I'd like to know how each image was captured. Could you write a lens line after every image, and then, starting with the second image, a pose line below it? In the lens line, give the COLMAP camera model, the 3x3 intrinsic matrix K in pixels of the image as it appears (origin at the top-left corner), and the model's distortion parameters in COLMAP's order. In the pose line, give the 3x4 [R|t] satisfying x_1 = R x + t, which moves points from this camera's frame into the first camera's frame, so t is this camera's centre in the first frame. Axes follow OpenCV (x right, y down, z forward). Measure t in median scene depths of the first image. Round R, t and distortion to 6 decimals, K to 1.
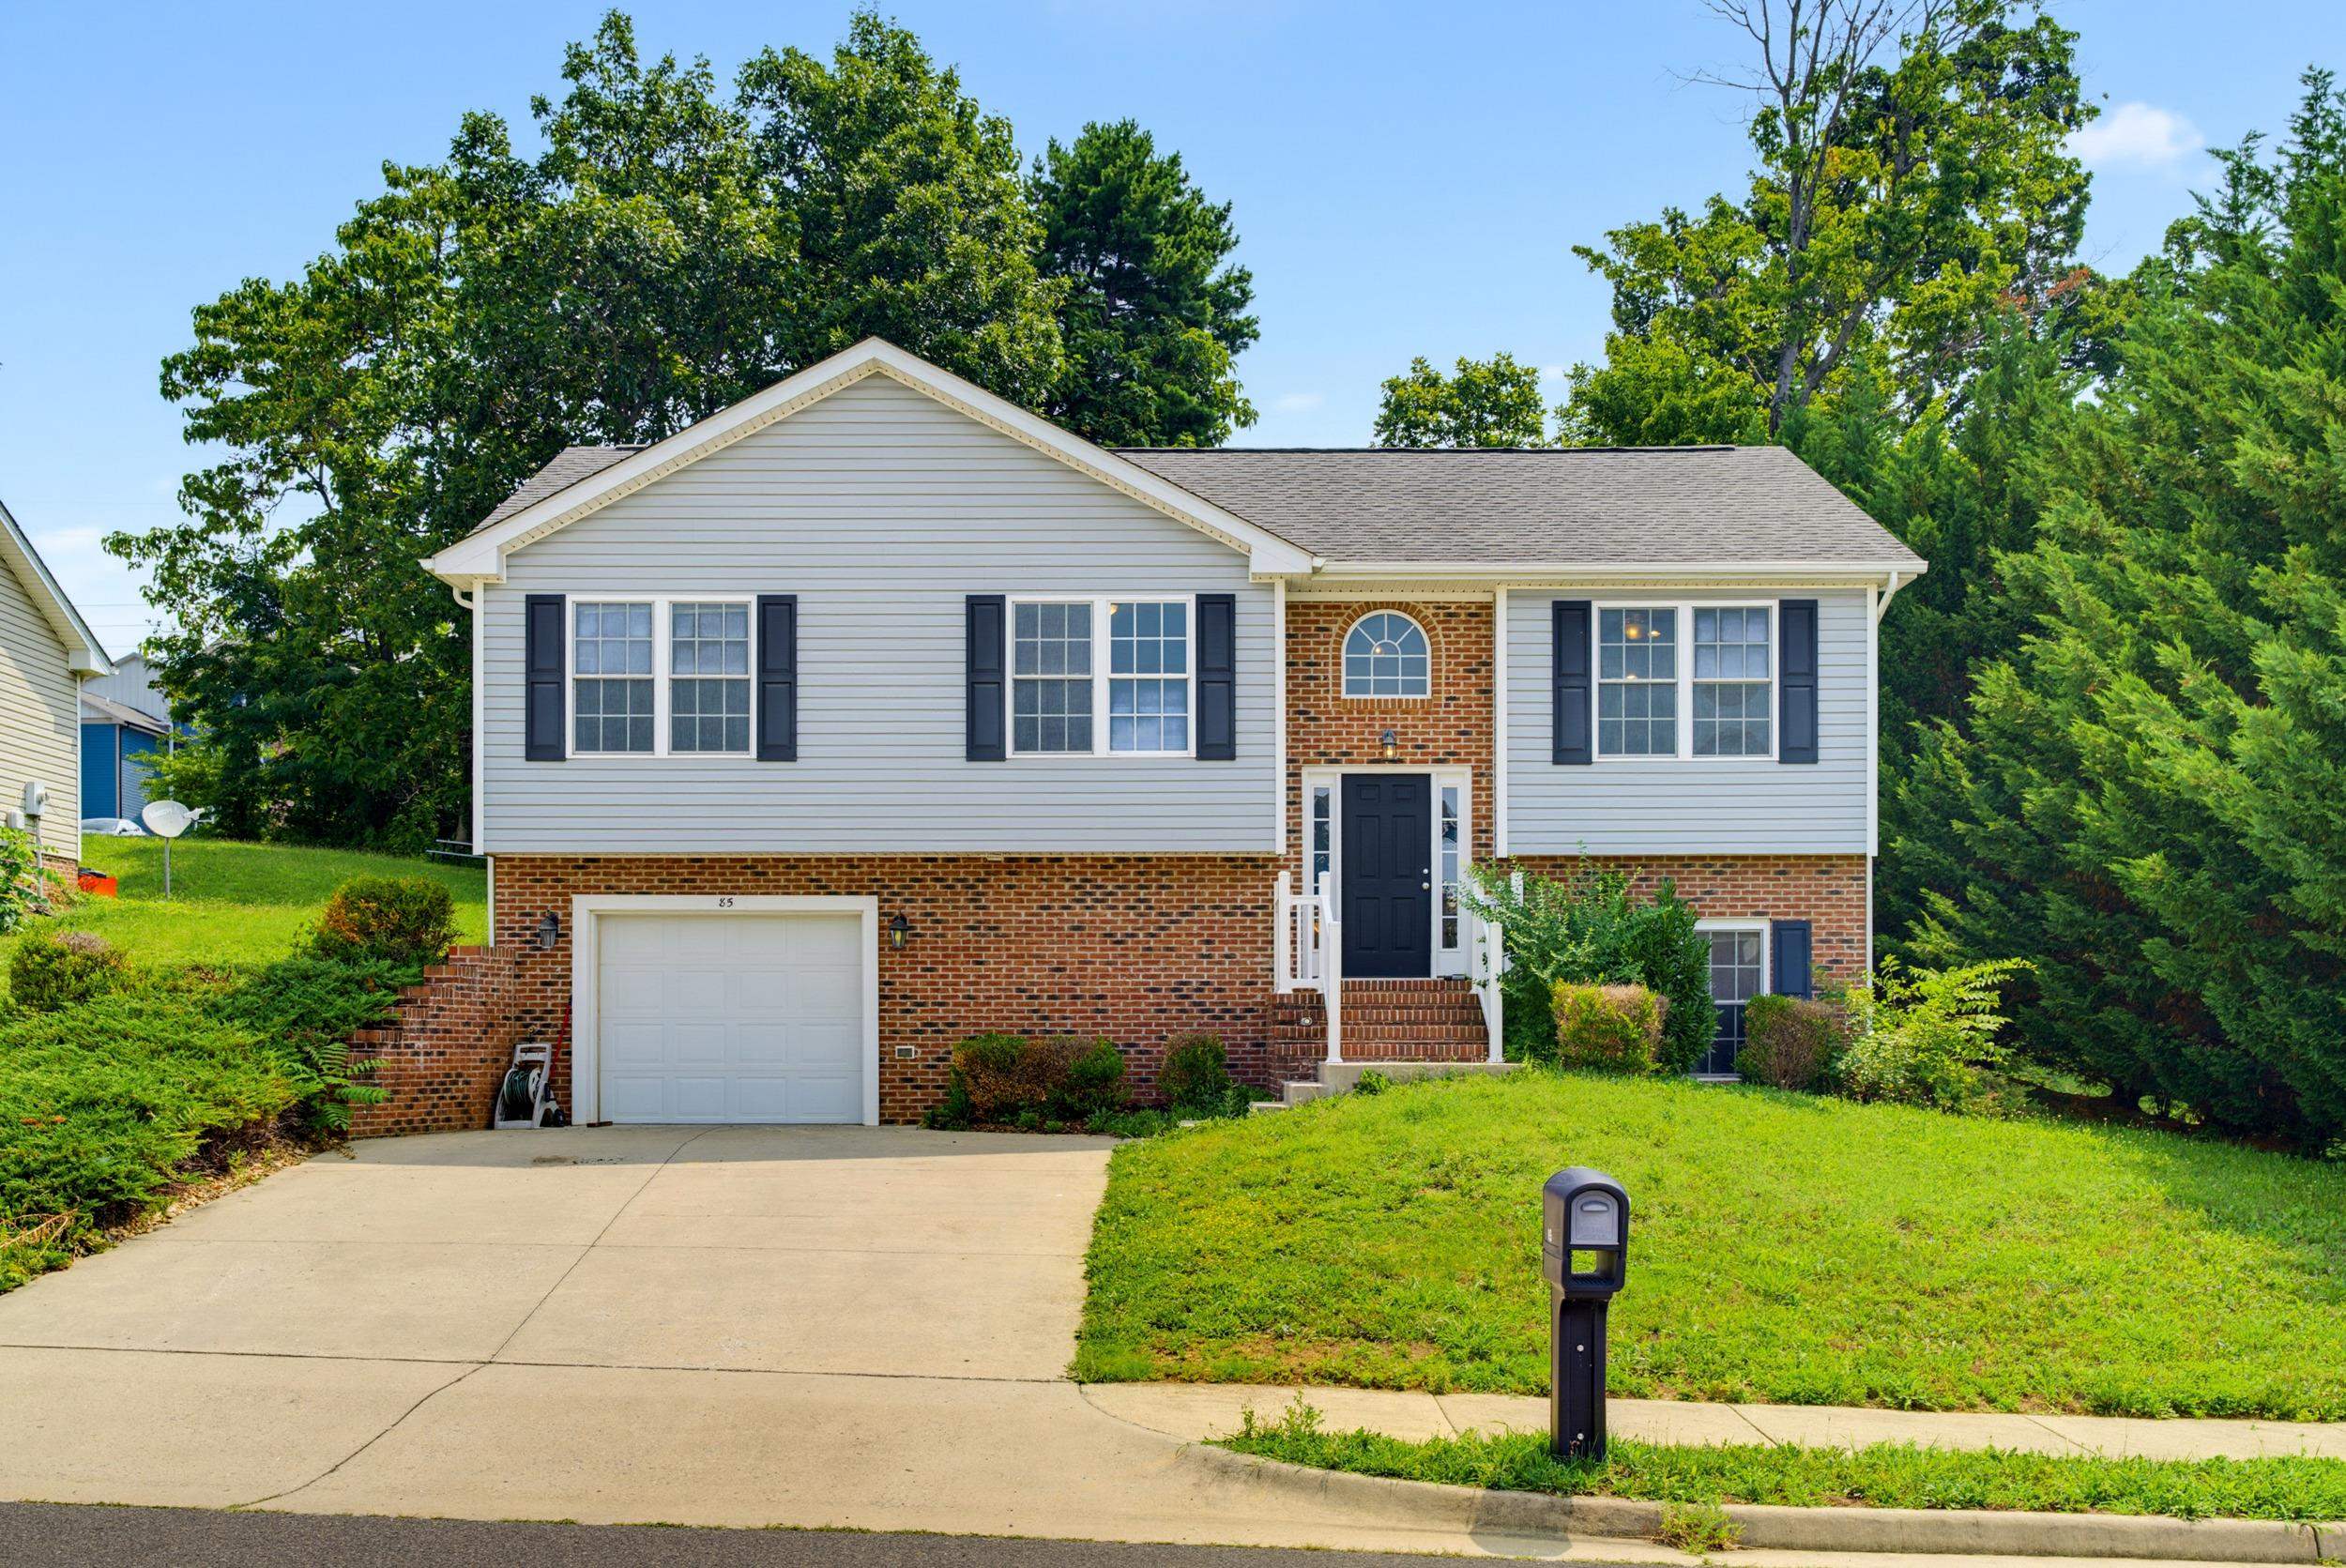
lens RADIAL K [[2227.7, 0, 1172.4], [0, 2227.7, 1039.3], [0, 0, 1]] dist [0.005016, 0.006480]
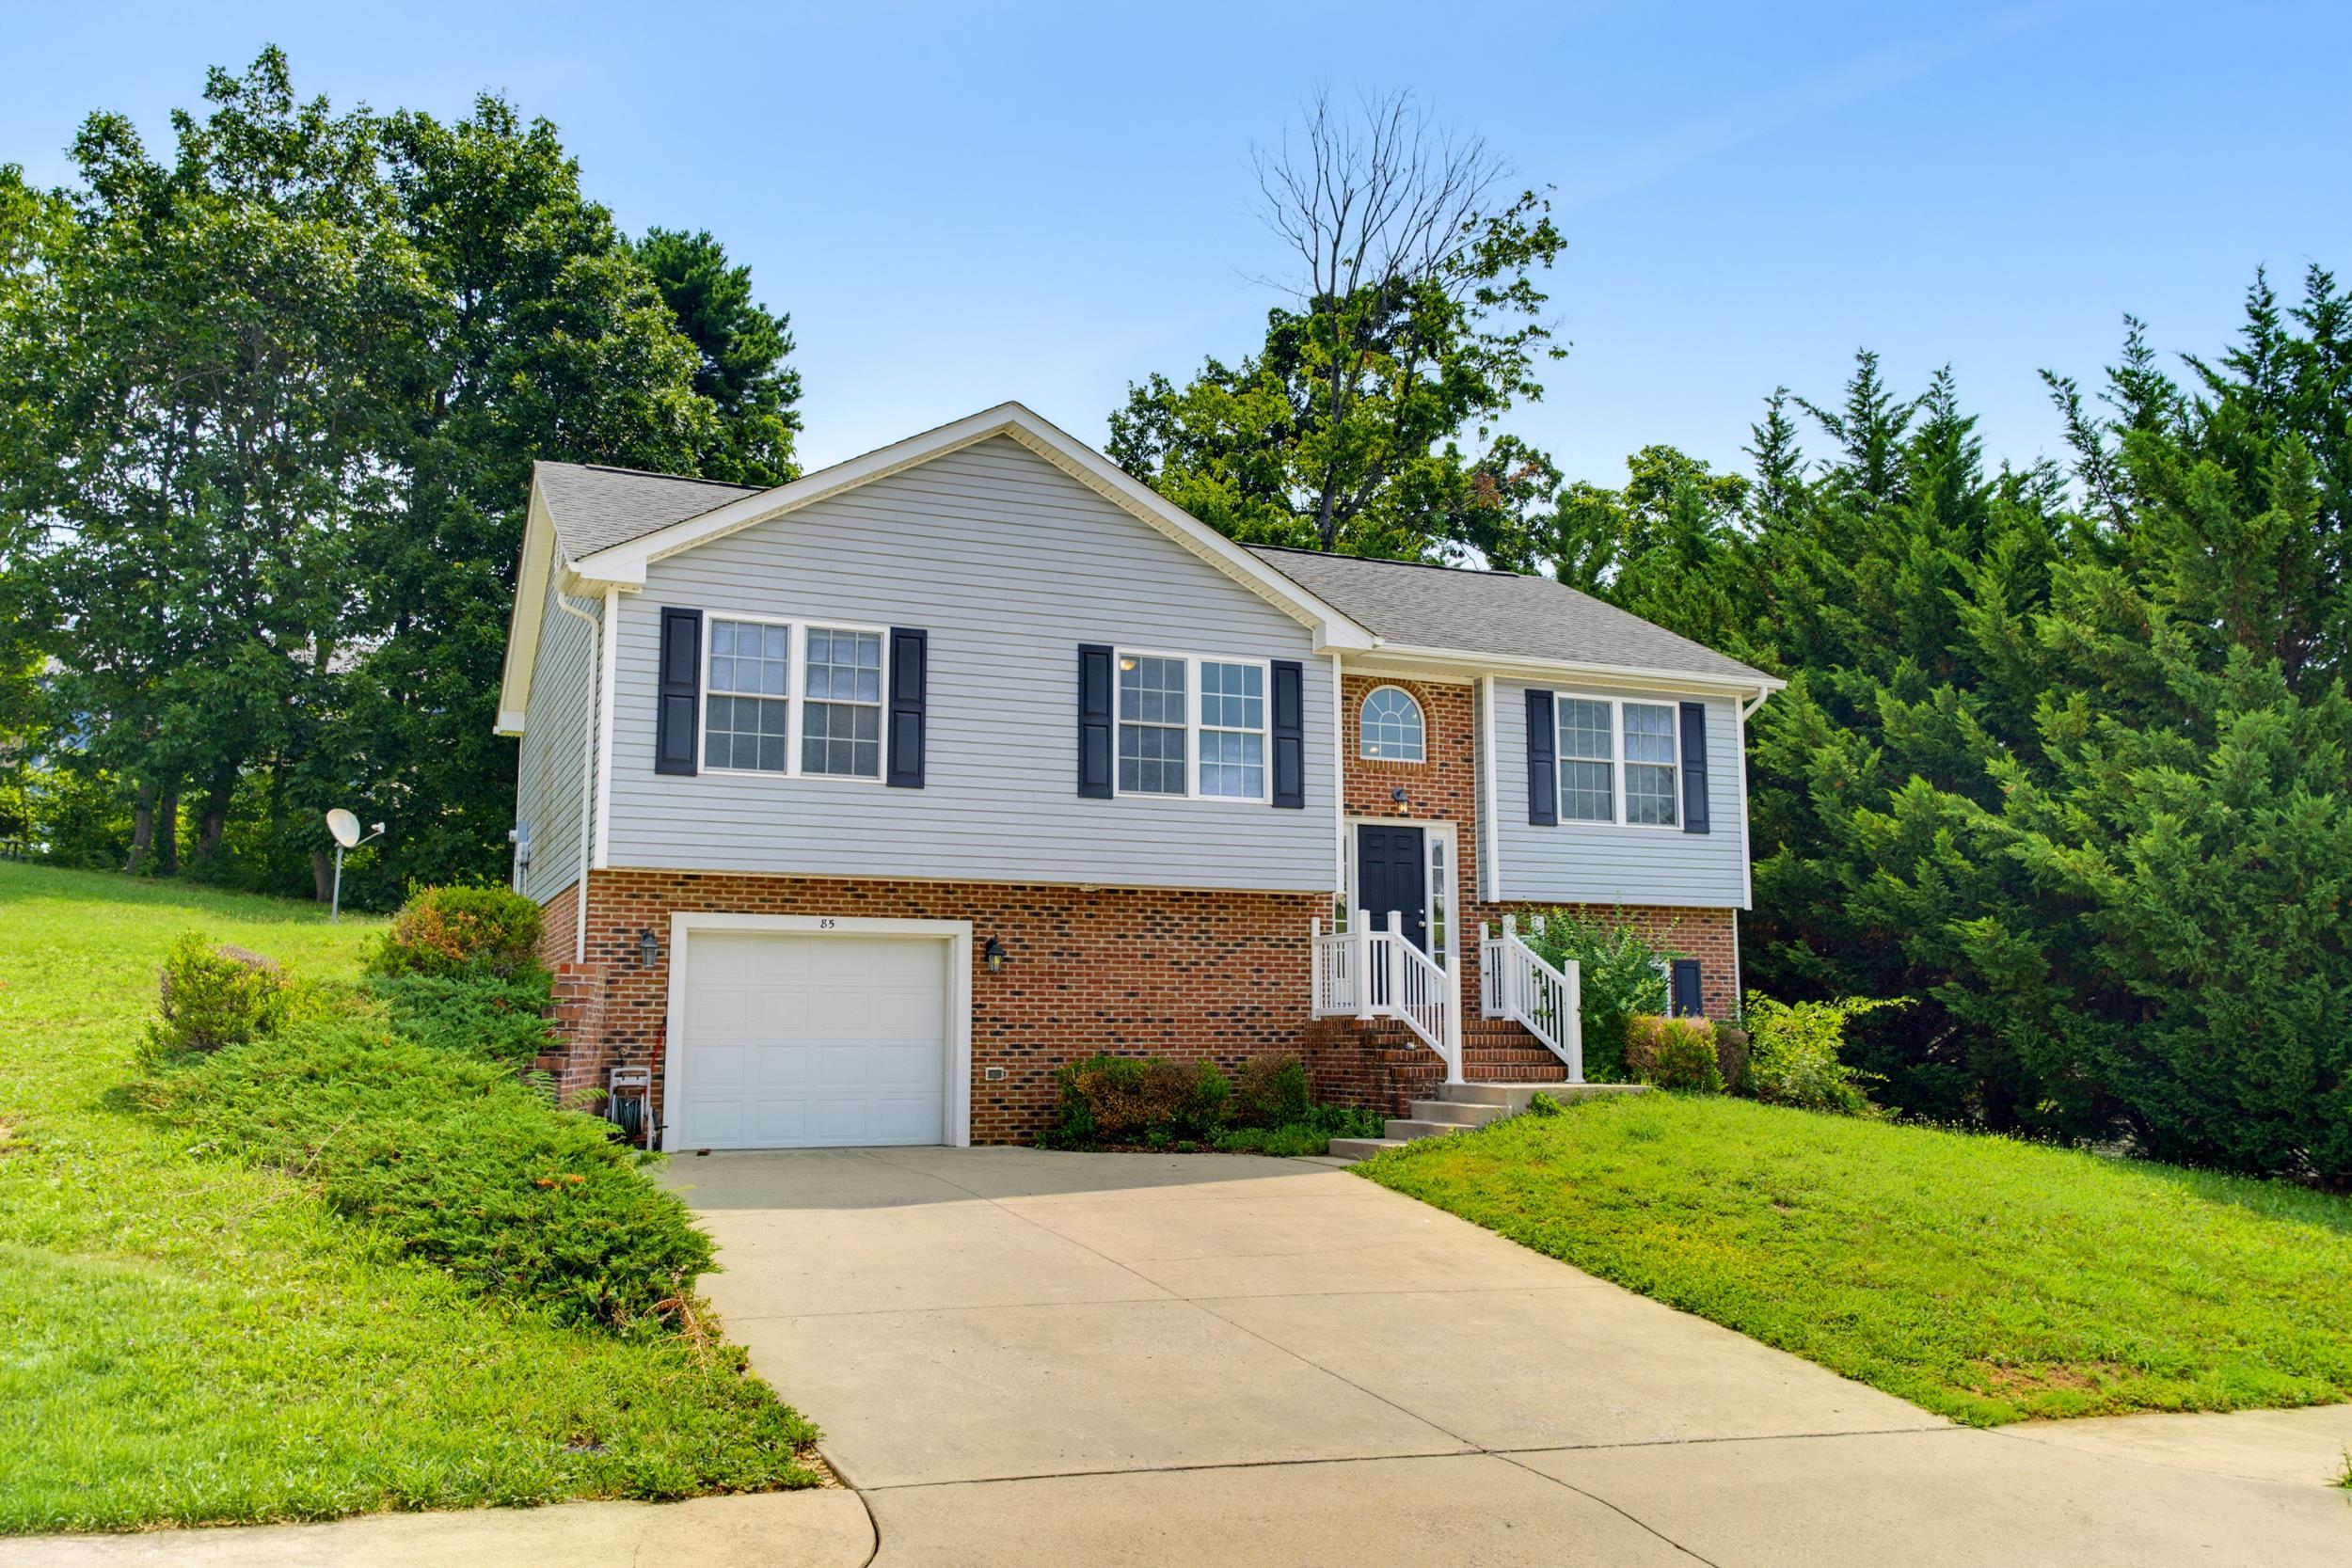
lens RADIAL K [[1865.5, 0, 1176.0], [0, 1865.5, 784.0], [0, 0, 1]] dist [0.018290, 0.008548]
pose [[0.918814, 0.054341, 0.390931, -0.391406], [-0.002145, 0.991149, -0.132733, -0.012702], [-0.394684, 0.121119, 0.910799, 0.167004]]
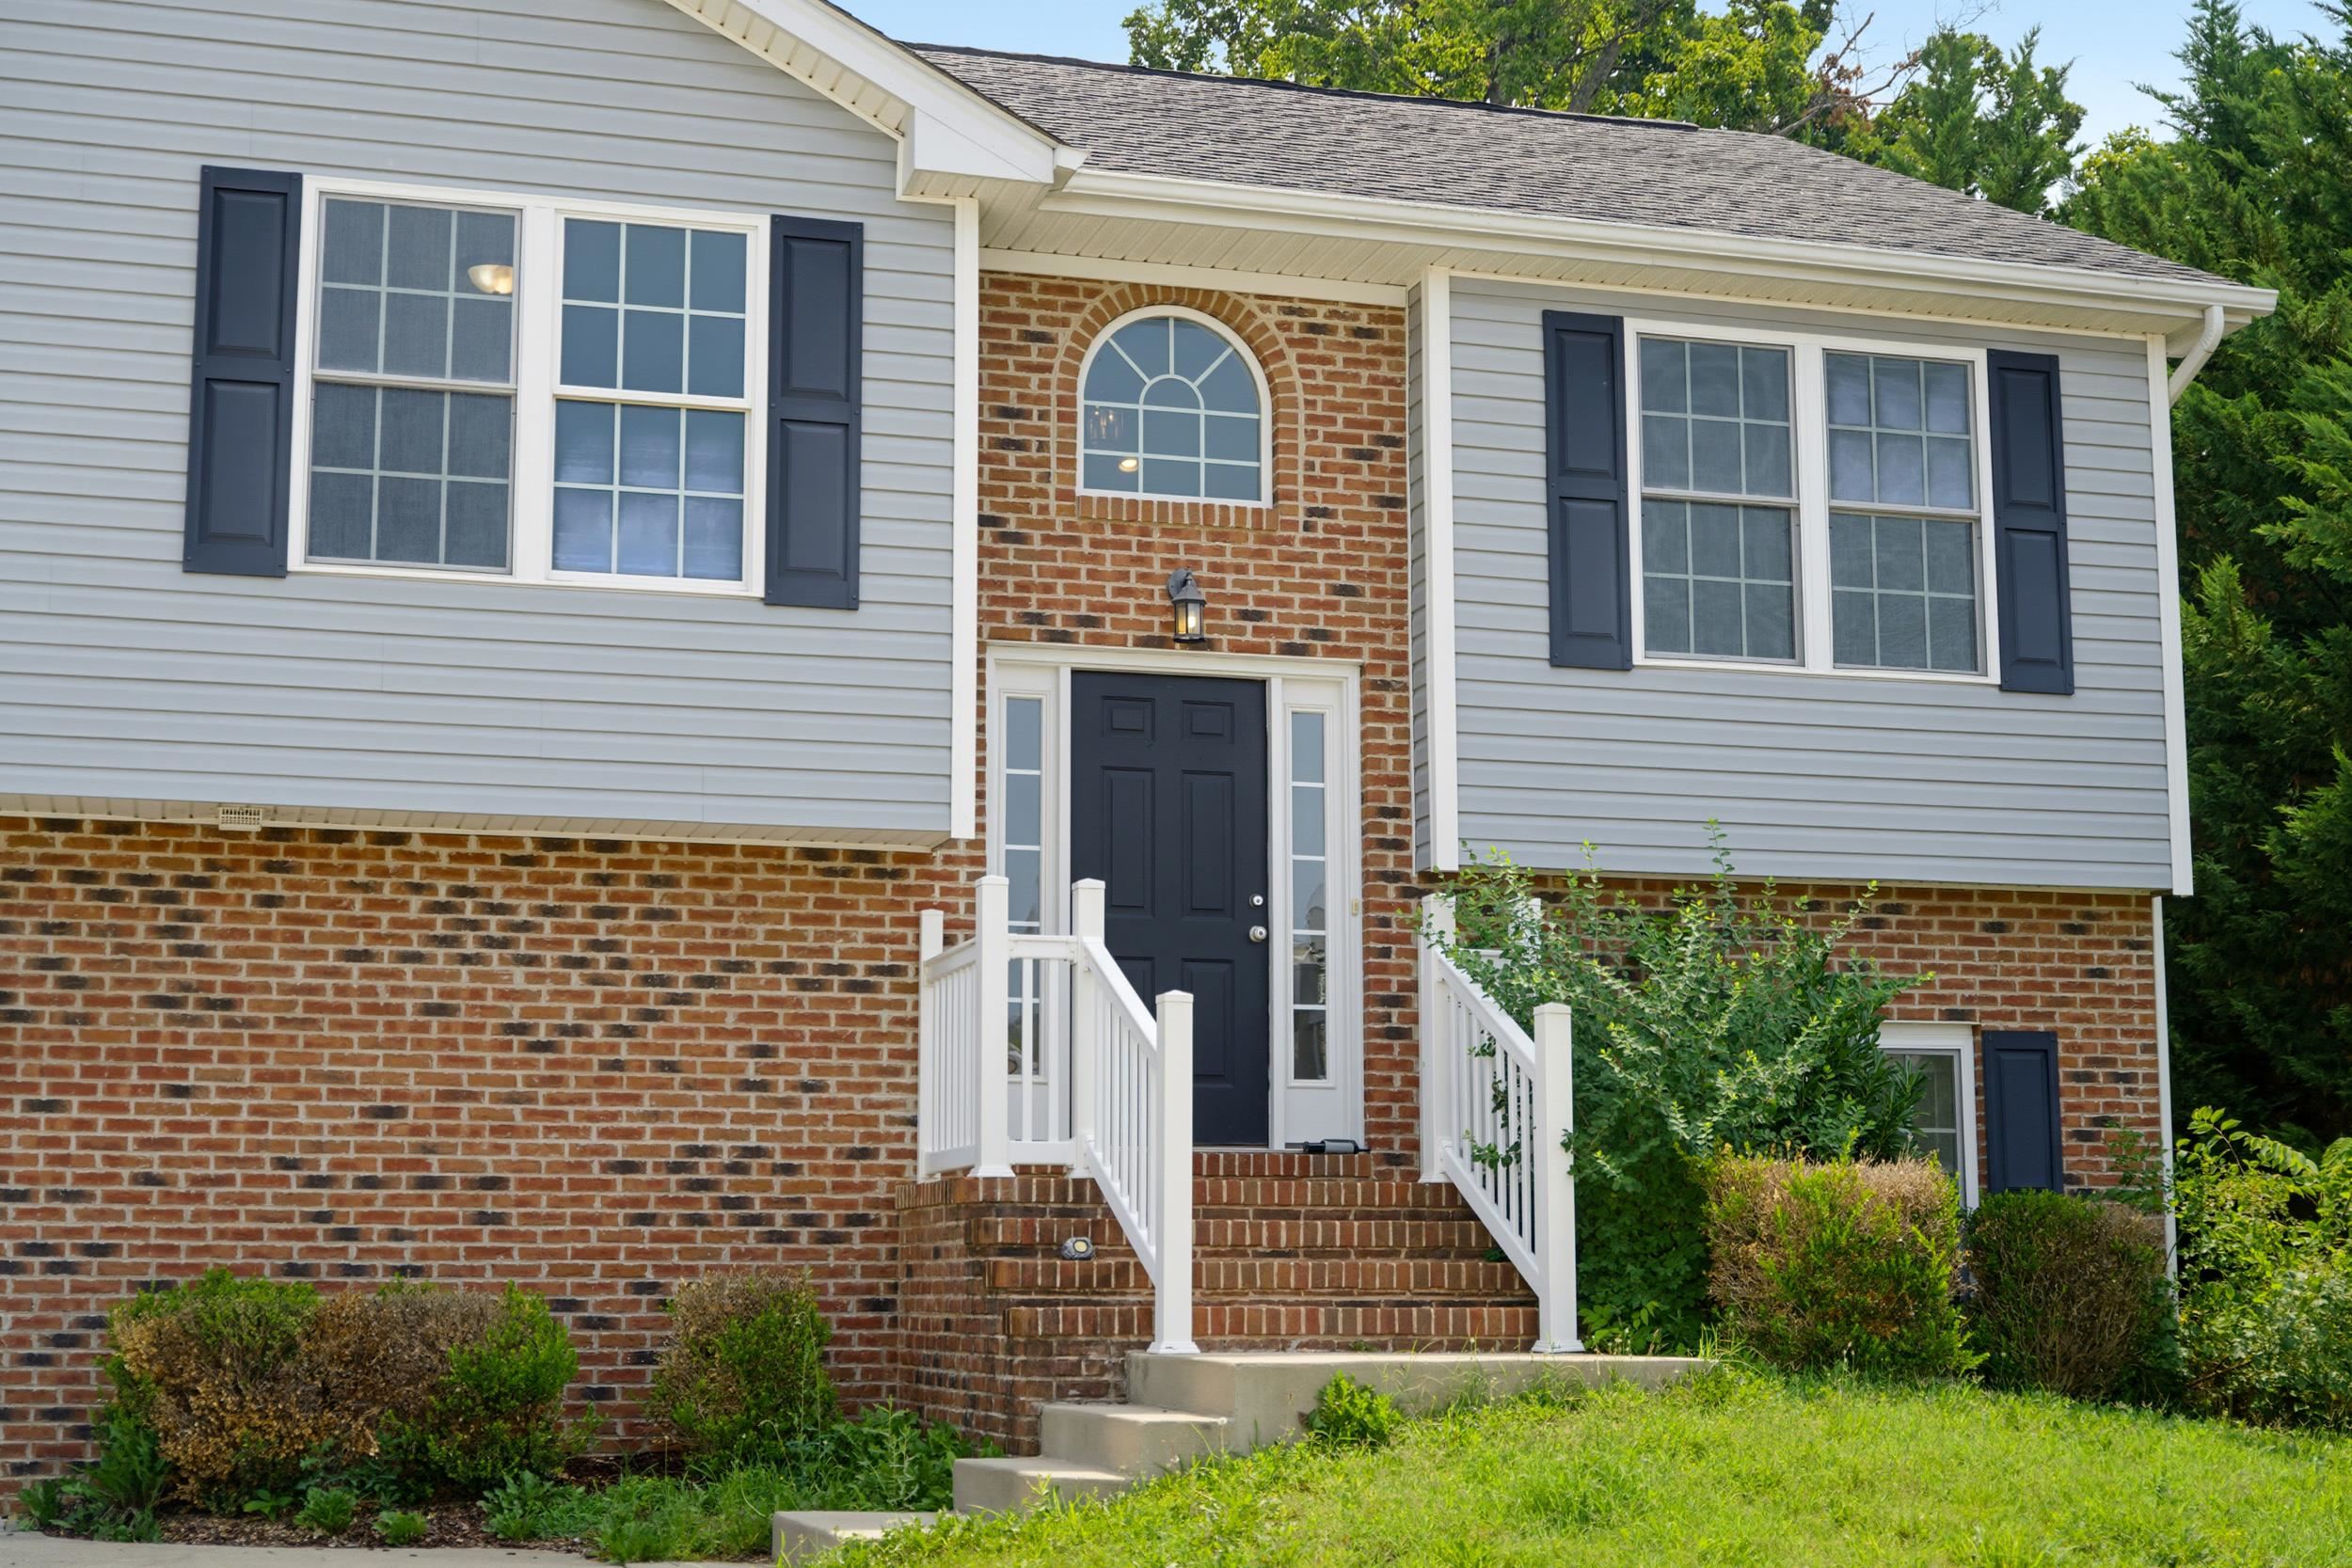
lens RADIAL K [[3322.0, 0, 1176.0], [0, 3322.0, 784.0], [0, 0, 1]] dist [-0.027098, -0.057164]
pose [[0.959164, 0.043756, 0.279444, -0.084723], [-0.001604, 0.988787, -0.149324, -0.001208], [-0.282845, 0.142778, 0.948479, 0.396503]]
